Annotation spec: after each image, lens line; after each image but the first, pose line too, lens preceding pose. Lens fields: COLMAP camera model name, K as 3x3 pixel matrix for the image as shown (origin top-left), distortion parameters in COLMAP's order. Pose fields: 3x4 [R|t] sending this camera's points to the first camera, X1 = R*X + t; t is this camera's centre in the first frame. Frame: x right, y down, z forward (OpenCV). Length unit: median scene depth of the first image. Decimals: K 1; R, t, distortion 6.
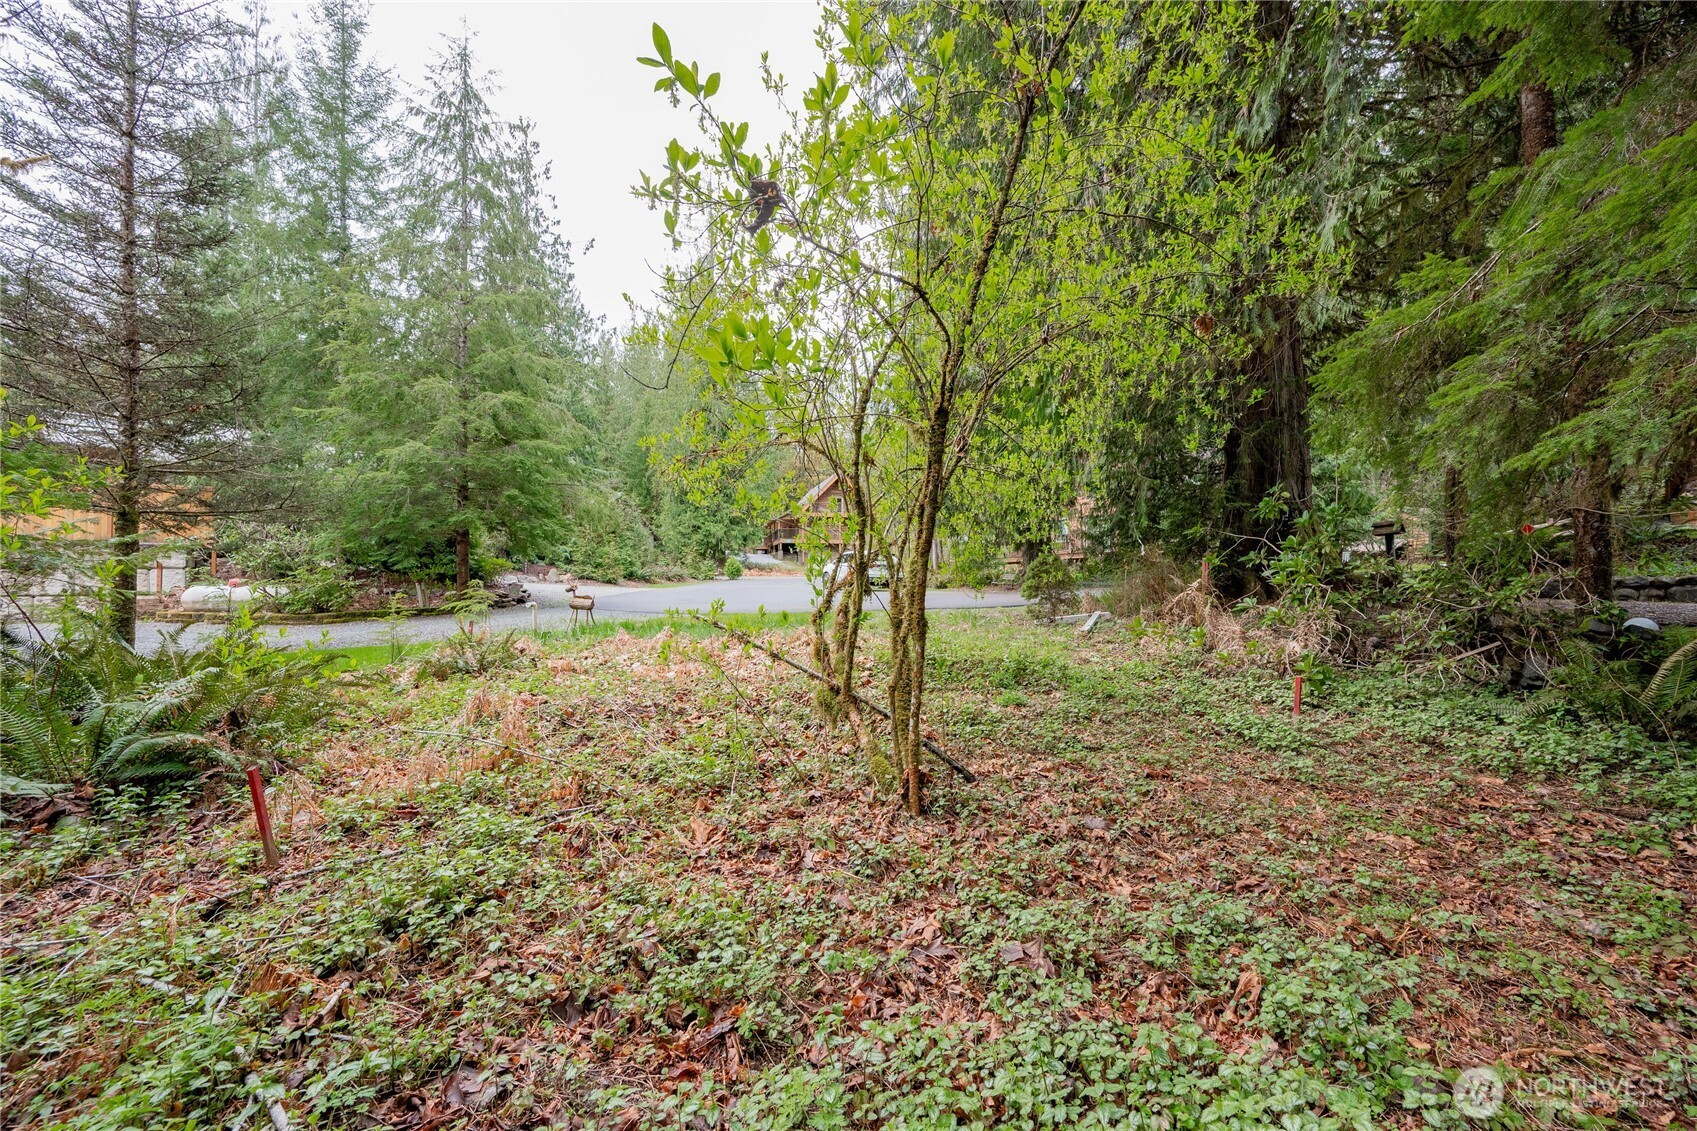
lens RADIAL K [[687.8, 0, 865.8], [0, 687.8, 566.5], [0, 0, 1]] dist [-0.003077, -0.000395]
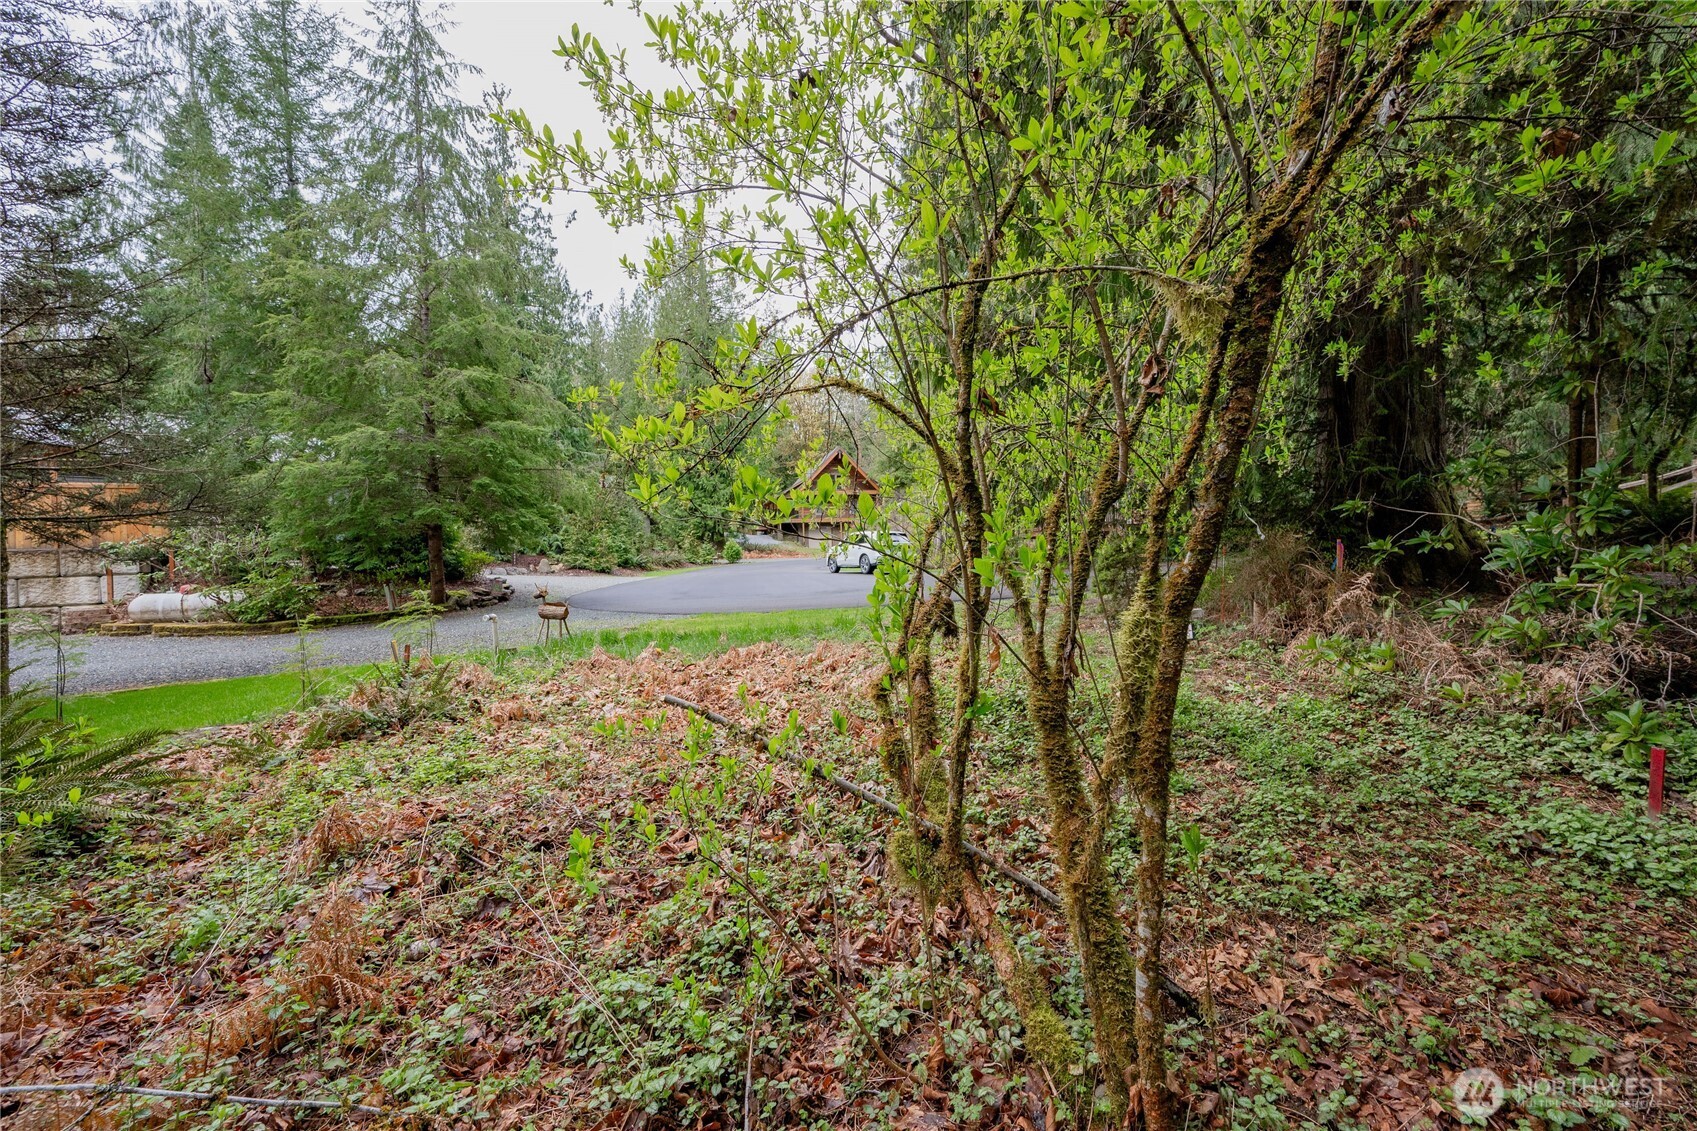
lens RADIAL K [[686.1, 0, 848.5], [0, 686.1, 565.5], [0, 0, 1]] dist [-0.003215, -0.000329]
pose [[0.999349, -0.027226, -0.023651, -0.019478], [0.027991, 0.999075, 0.032648, -0.011427], [0.022740, -0.033289, 0.999187, 0.102558]]
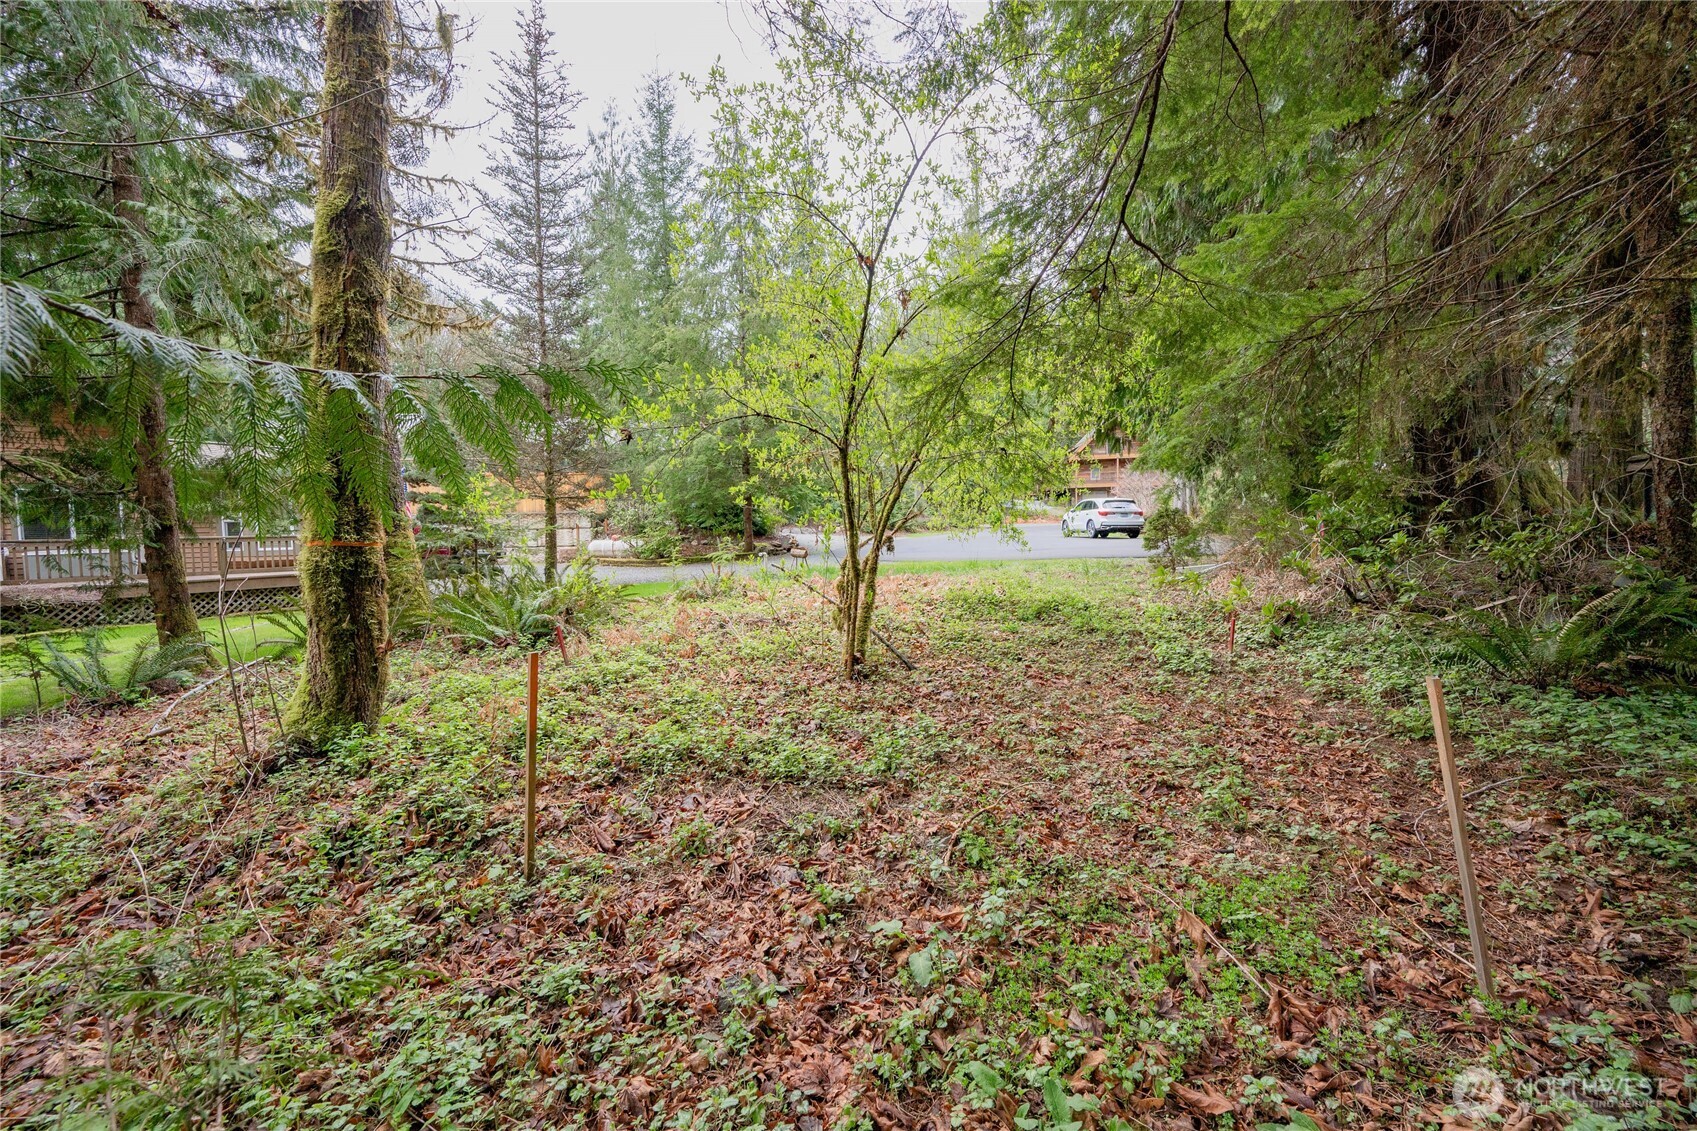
lens RADIAL K [[686.1, 0, 848.5], [0, 686.1, 565.5], [0, 0, 1]] dist [-0.003215, -0.000329]
pose [[0.902841, 0.008504, -0.429890, 0.146024], [0.025079, 0.997061, 0.072395, -0.009842], [0.429242, -0.076142, 0.899974, -0.099868]]
